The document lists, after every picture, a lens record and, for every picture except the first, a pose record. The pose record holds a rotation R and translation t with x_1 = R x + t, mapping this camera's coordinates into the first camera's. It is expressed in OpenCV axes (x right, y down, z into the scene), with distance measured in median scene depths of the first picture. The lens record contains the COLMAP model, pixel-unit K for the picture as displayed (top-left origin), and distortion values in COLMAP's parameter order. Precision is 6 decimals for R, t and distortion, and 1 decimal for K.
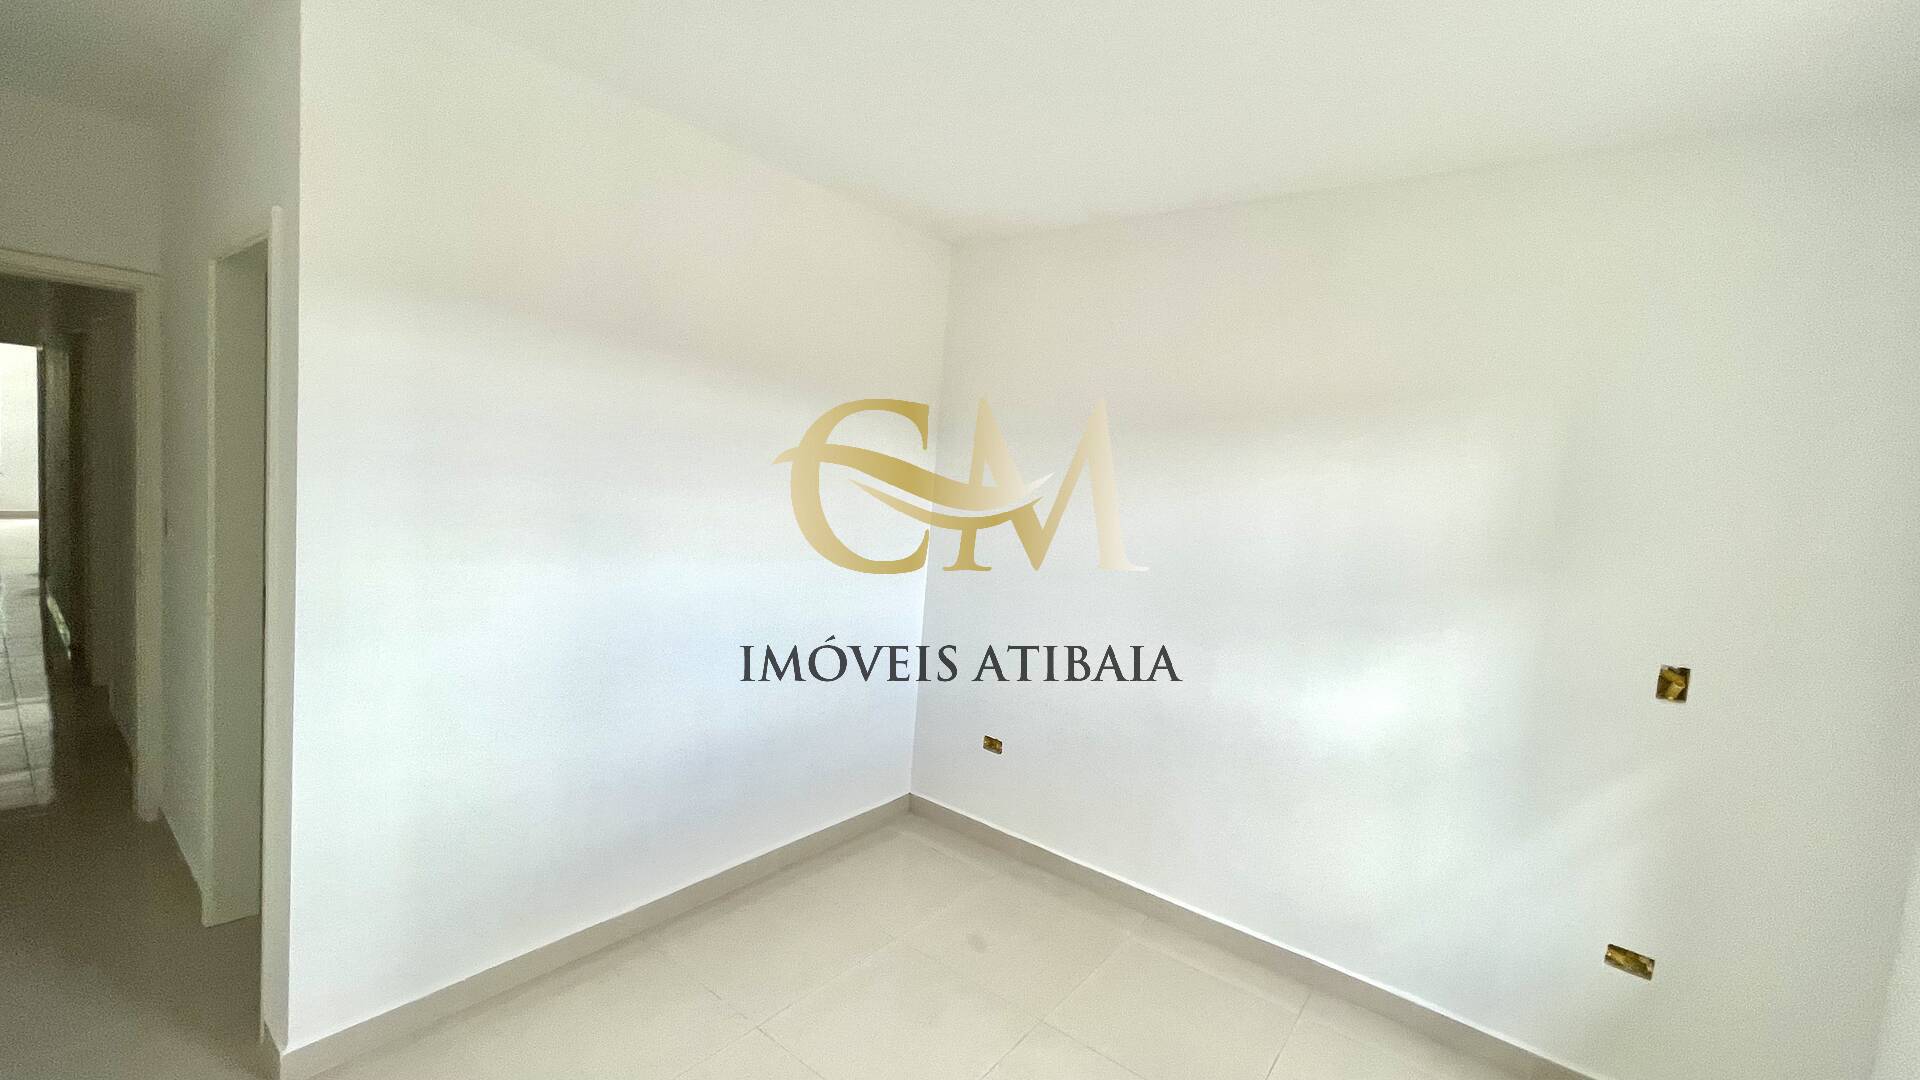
lens RADIAL K [[774.5, 0, 960.0], [0, 774.5, 540.0], [0, 0, 1]] dist [-0.000364, 0.000752]
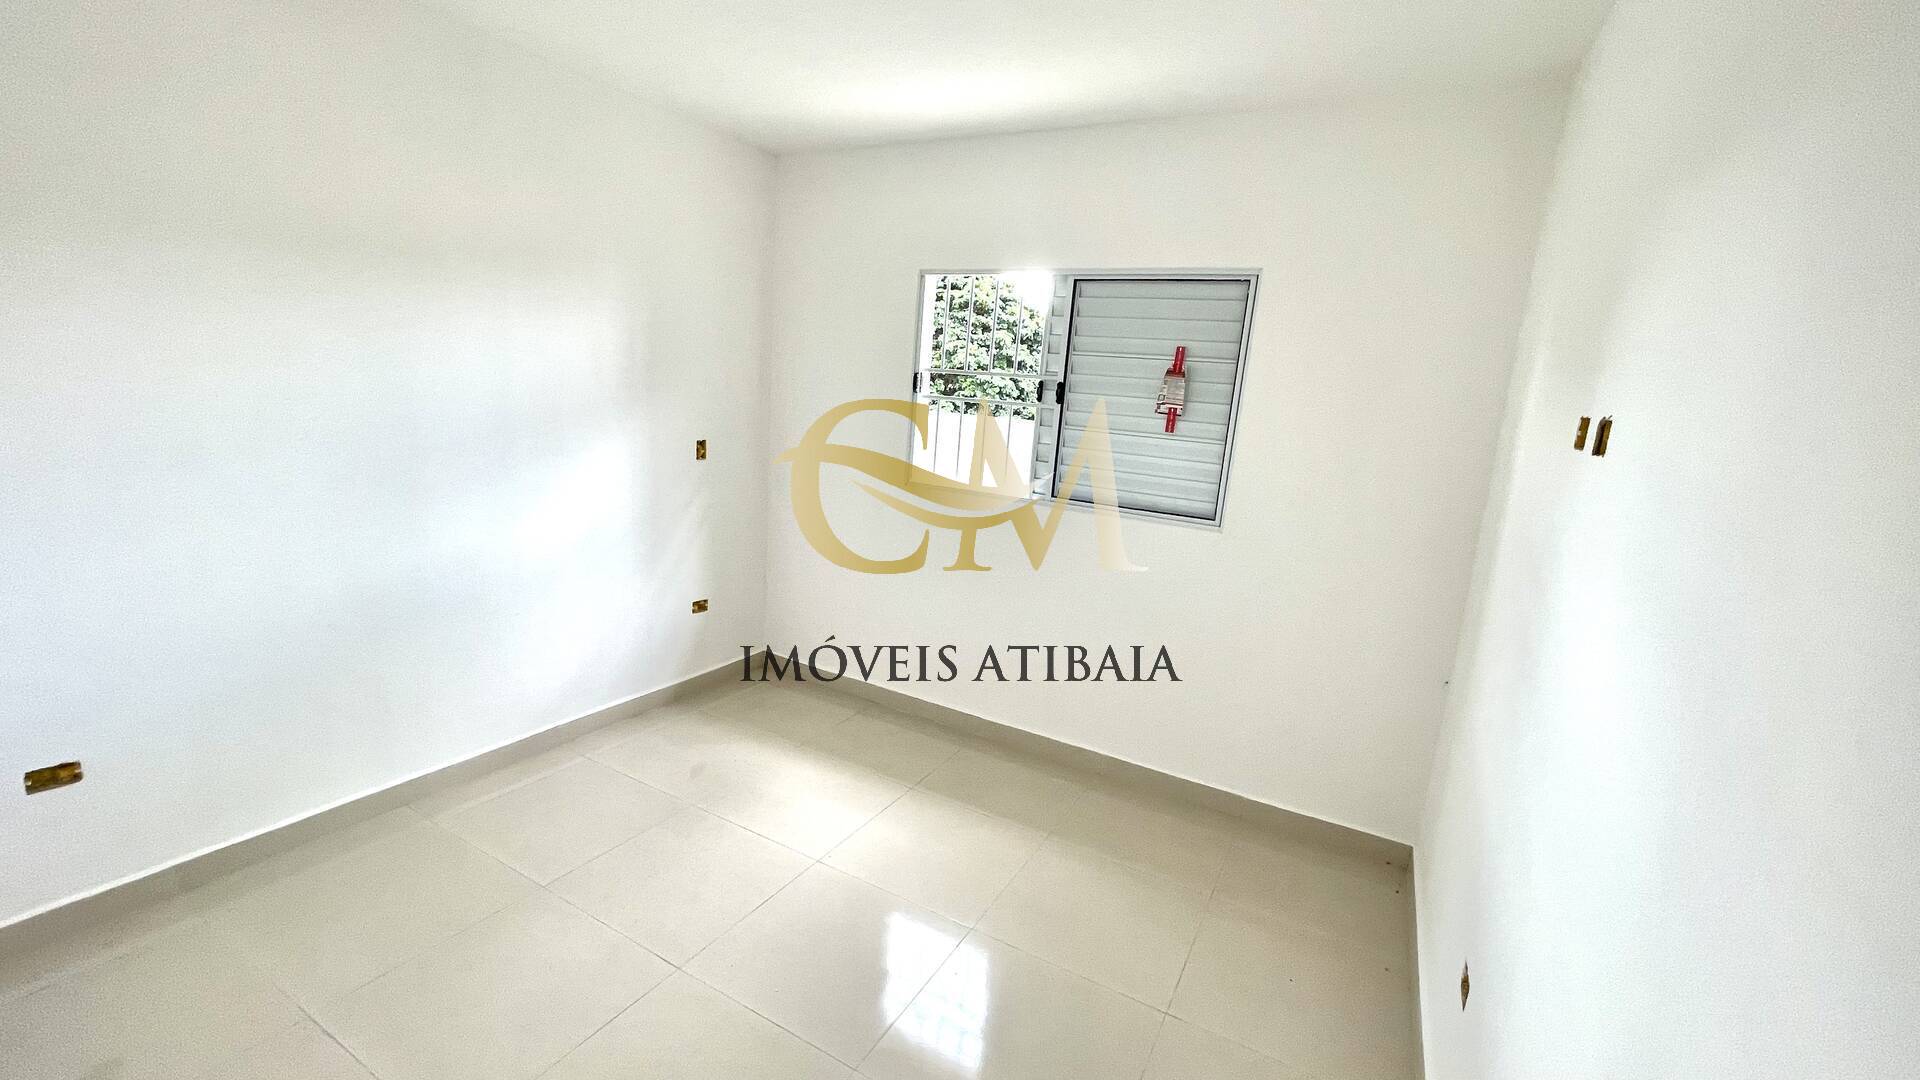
lens RADIAL K [[774.5, 0, 960.0], [0, 774.5, 540.0], [0, 0, 1]] dist [-0.000364, 0.000752]
pose [[-0.147865, -0.282123, 0.947915, -0.751189], [-0.011617, 0.958880, 0.283574, -0.104469], [-0.988939, 0.030919, -0.145062, 0.551947]]
